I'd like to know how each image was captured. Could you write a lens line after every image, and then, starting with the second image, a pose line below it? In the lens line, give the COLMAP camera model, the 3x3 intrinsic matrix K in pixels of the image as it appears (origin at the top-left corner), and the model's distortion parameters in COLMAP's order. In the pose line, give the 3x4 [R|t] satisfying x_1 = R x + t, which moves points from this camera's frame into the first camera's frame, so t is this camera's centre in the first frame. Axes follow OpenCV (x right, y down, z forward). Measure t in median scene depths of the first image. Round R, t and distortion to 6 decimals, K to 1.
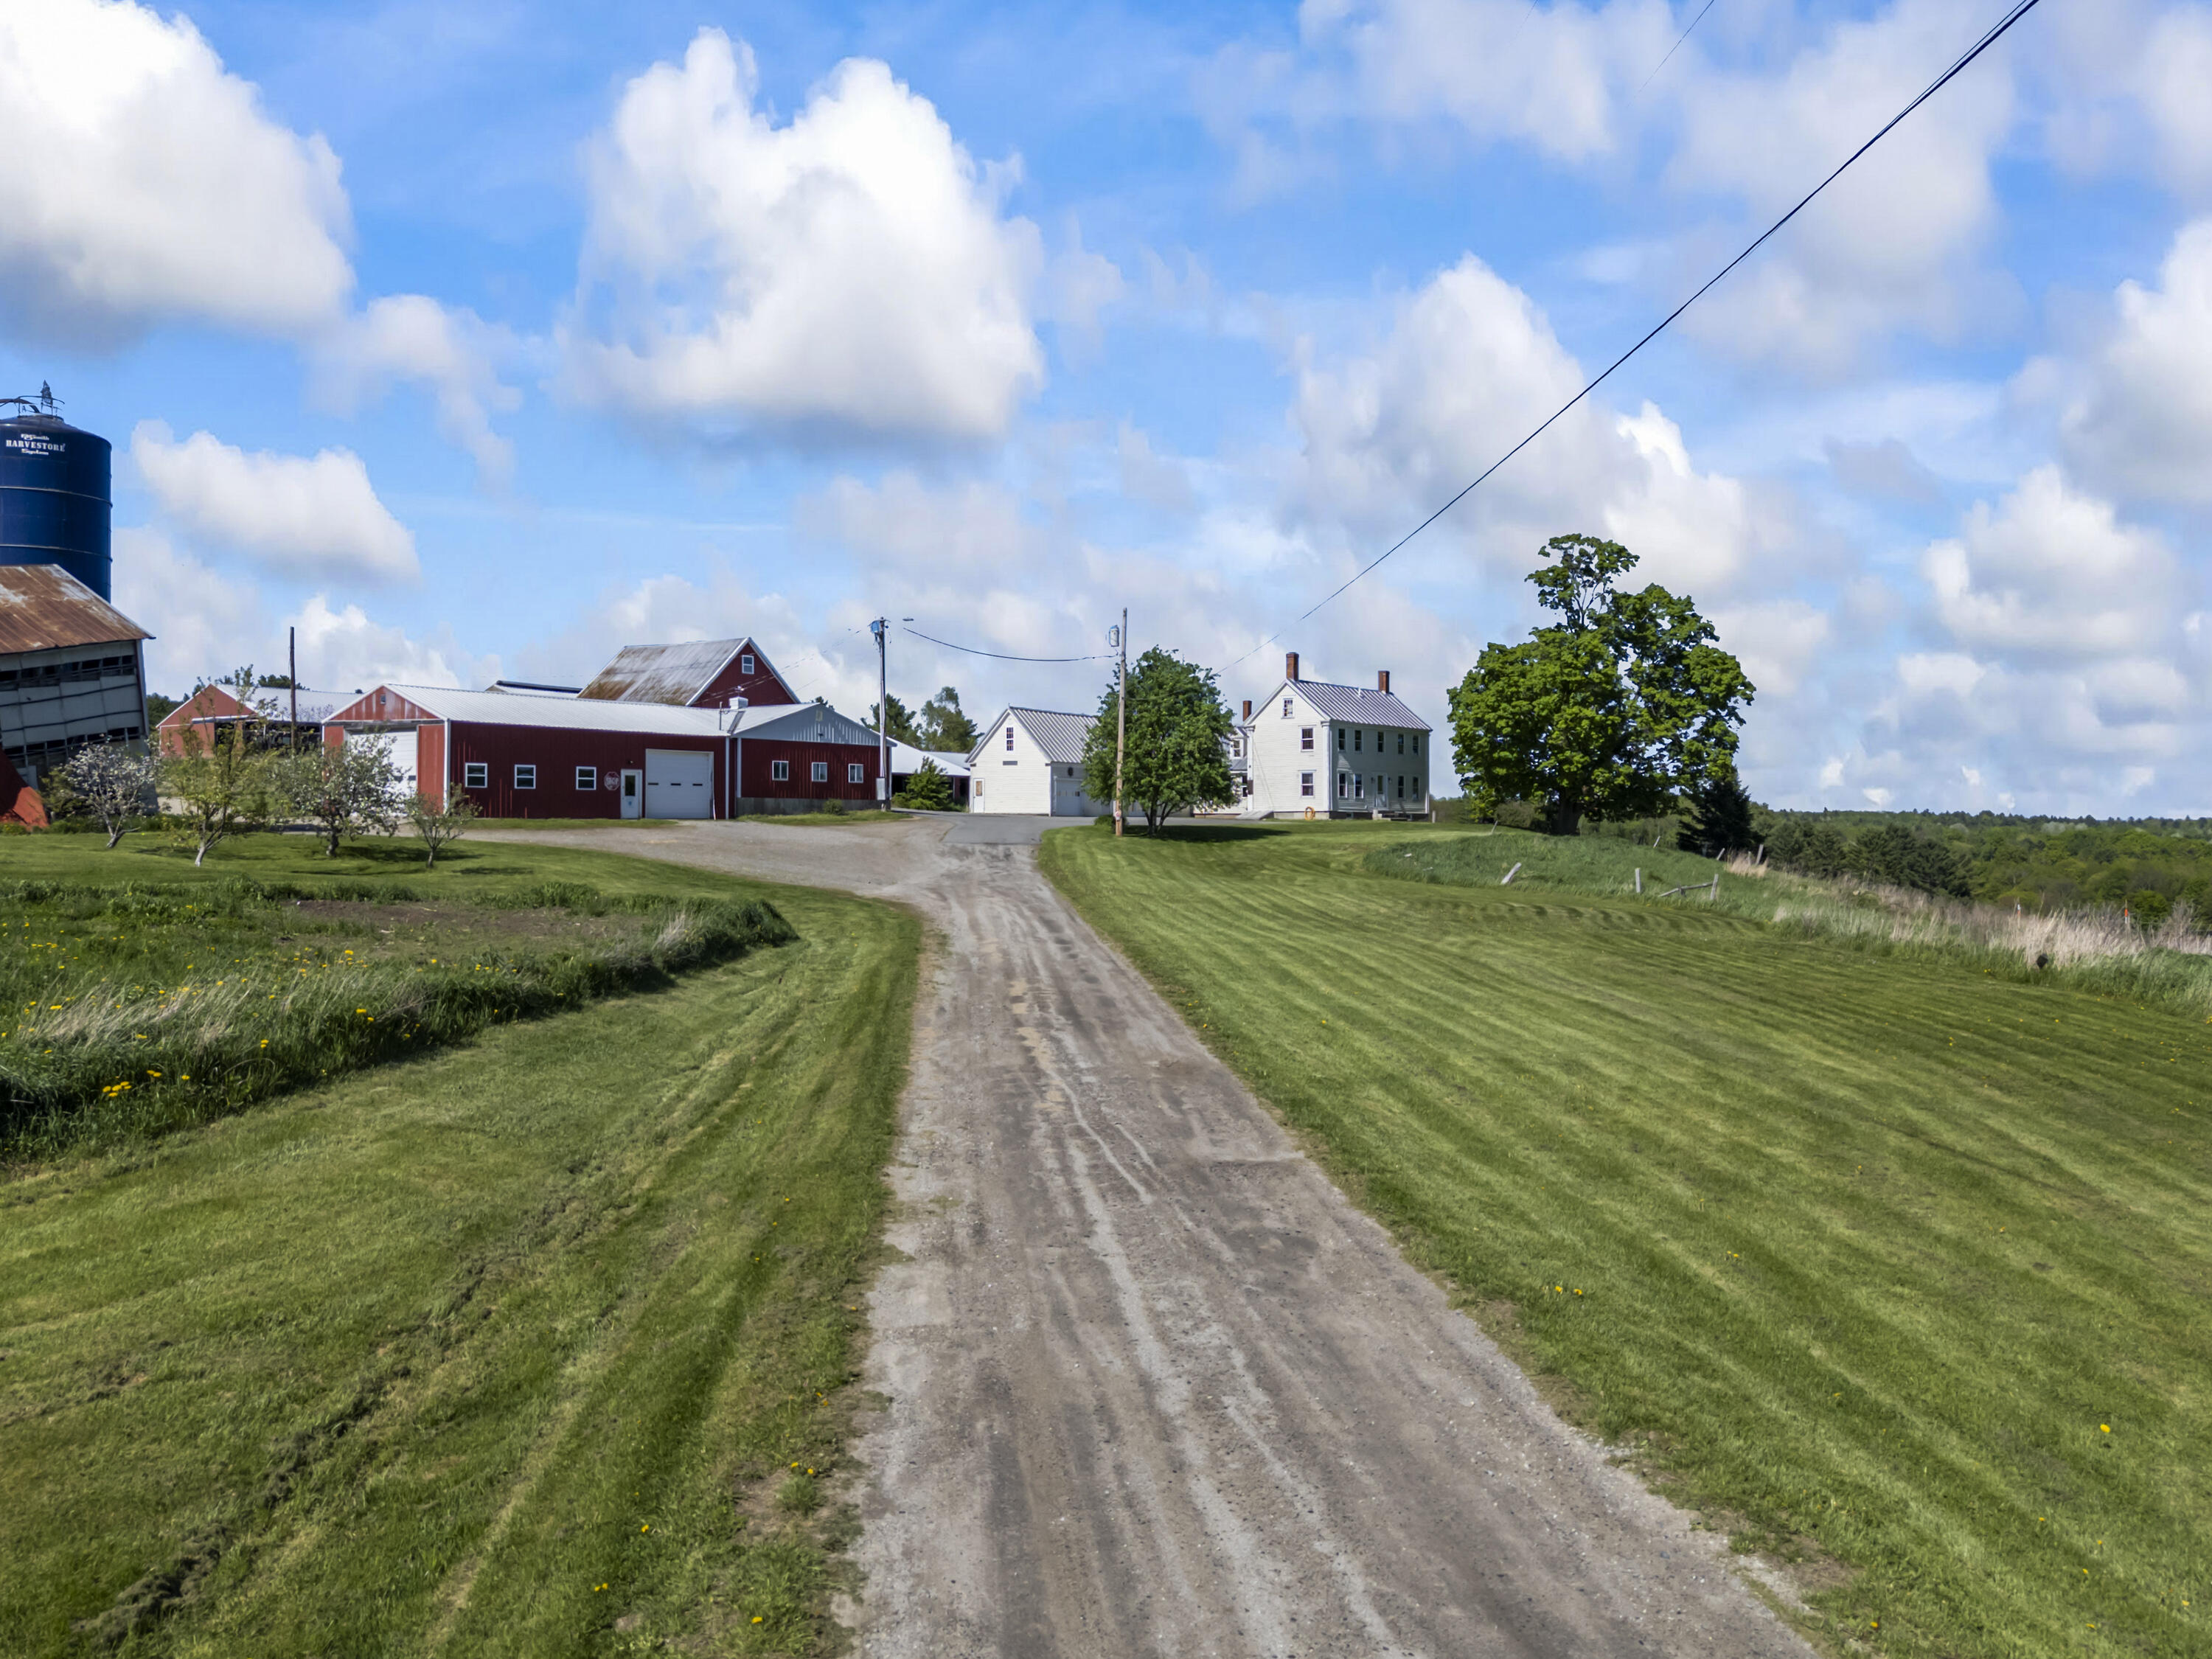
lens RADIAL K [[1719.0, 0, 1106.0], [0, 1719.0, 829.5], [0, 0, 1]] dist [0.076202, -0.050141]
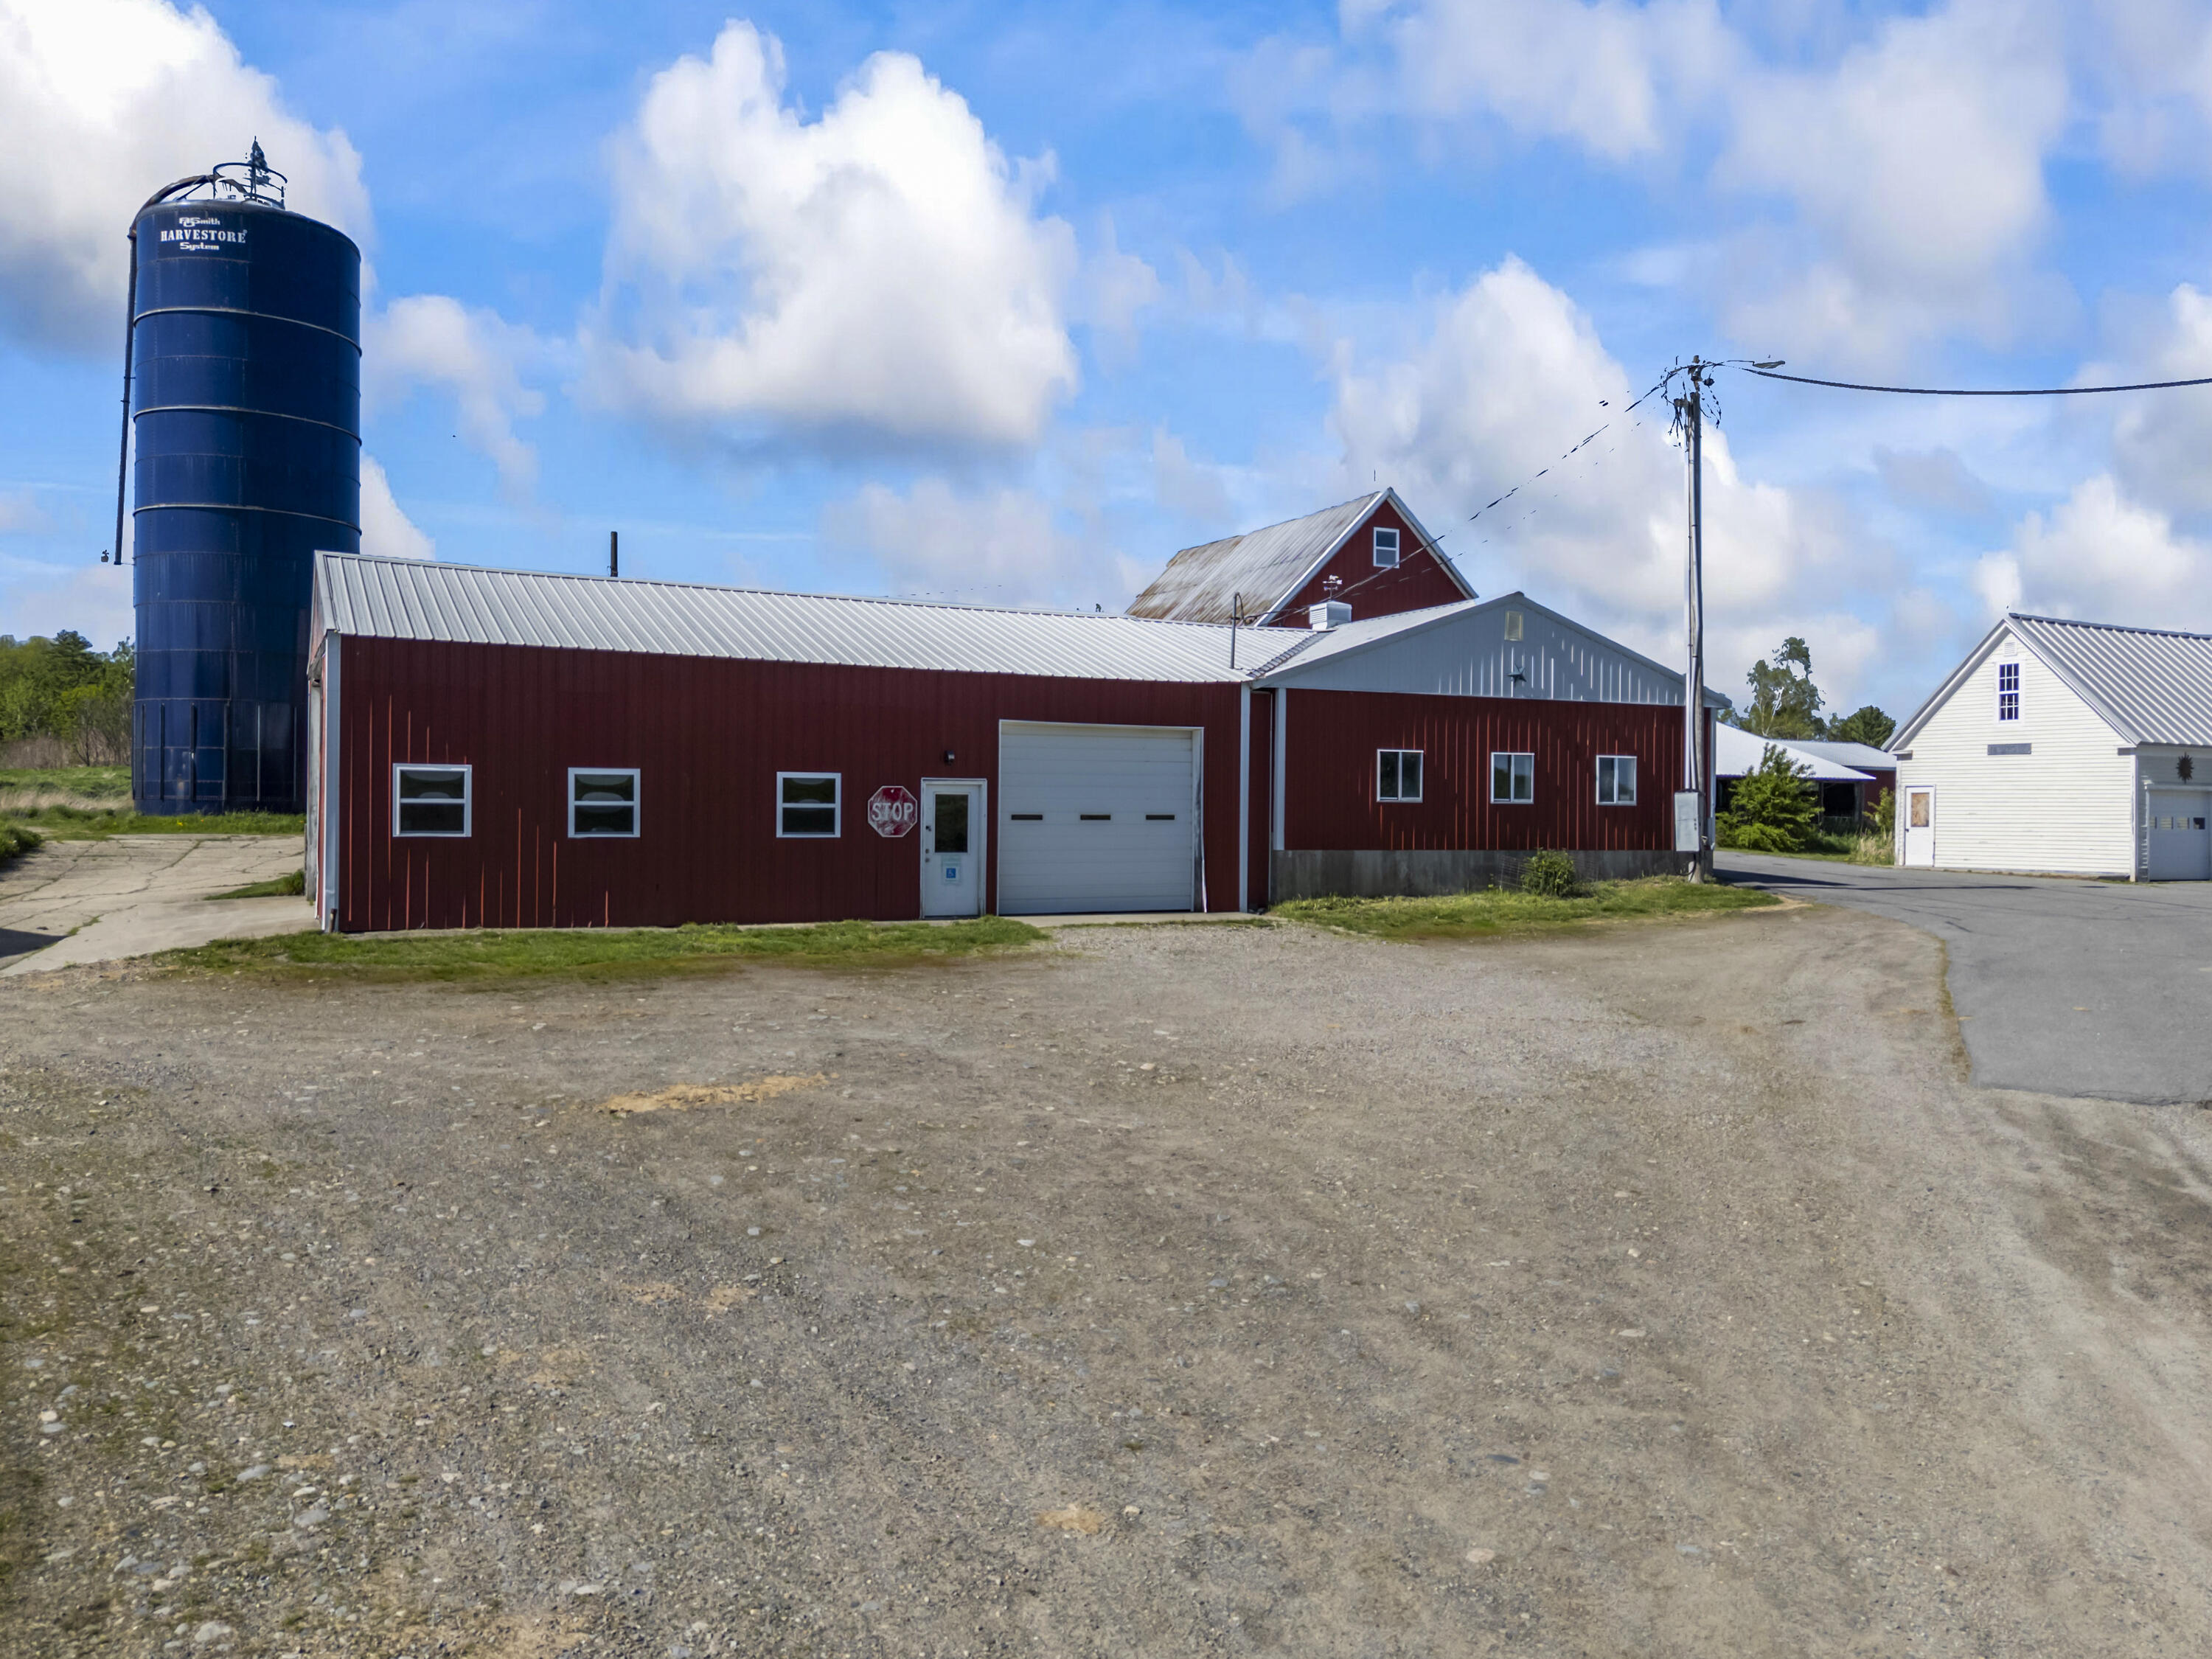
lens RADIAL K [[1719.0, 0, 1106.0], [0, 1719.0, 829.5], [0, 0, 1]] dist [0.076202, -0.050141]
pose [[0.902188, 0.003854, -0.431327, -0.079540], [-0.004290, 0.999991, -0.000039, -0.020477], [0.431323, 0.001886, 0.902196, 0.586726]]
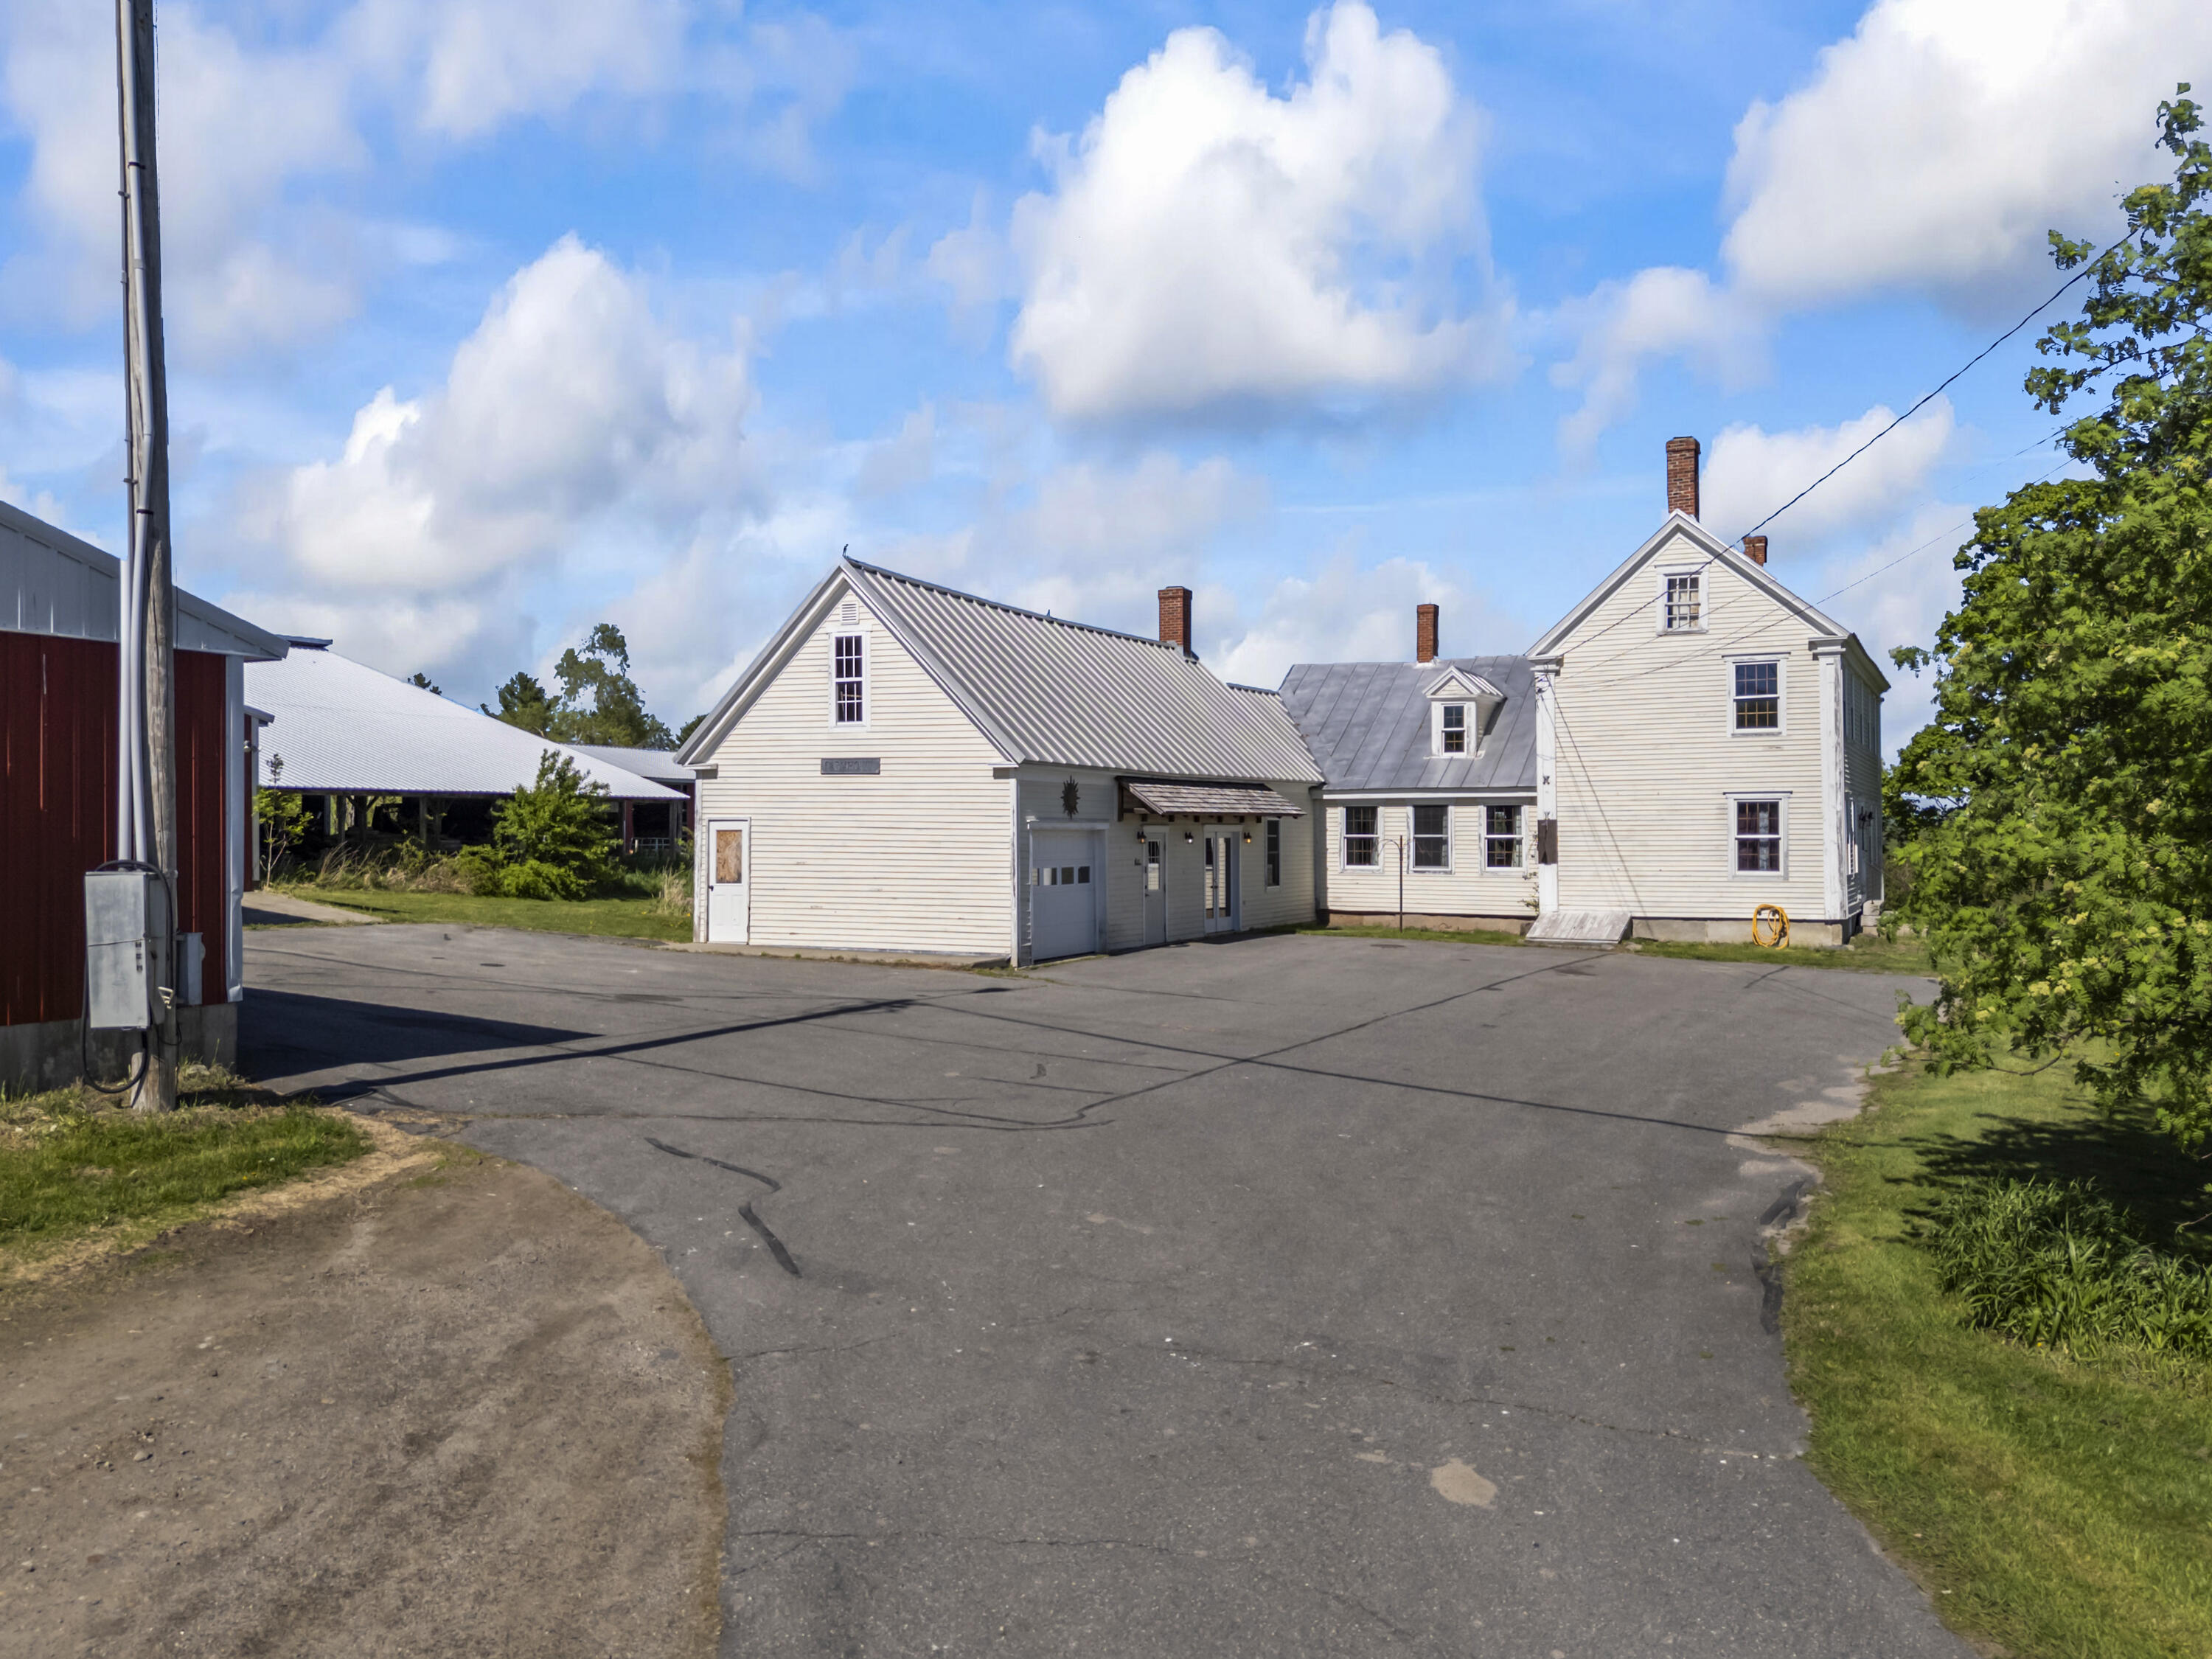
lens RADIAL K [[1719.0, 0, 1106.0], [0, 1719.0, 829.5], [0, 0, 1]] dist [0.076202, -0.050141]
pose [[0.981793, -0.003214, 0.189926, -0.076670], [0.003845, 0.999988, -0.002957, -0.031029], [-0.189914, 0.003634, 0.981794, 0.812070]]
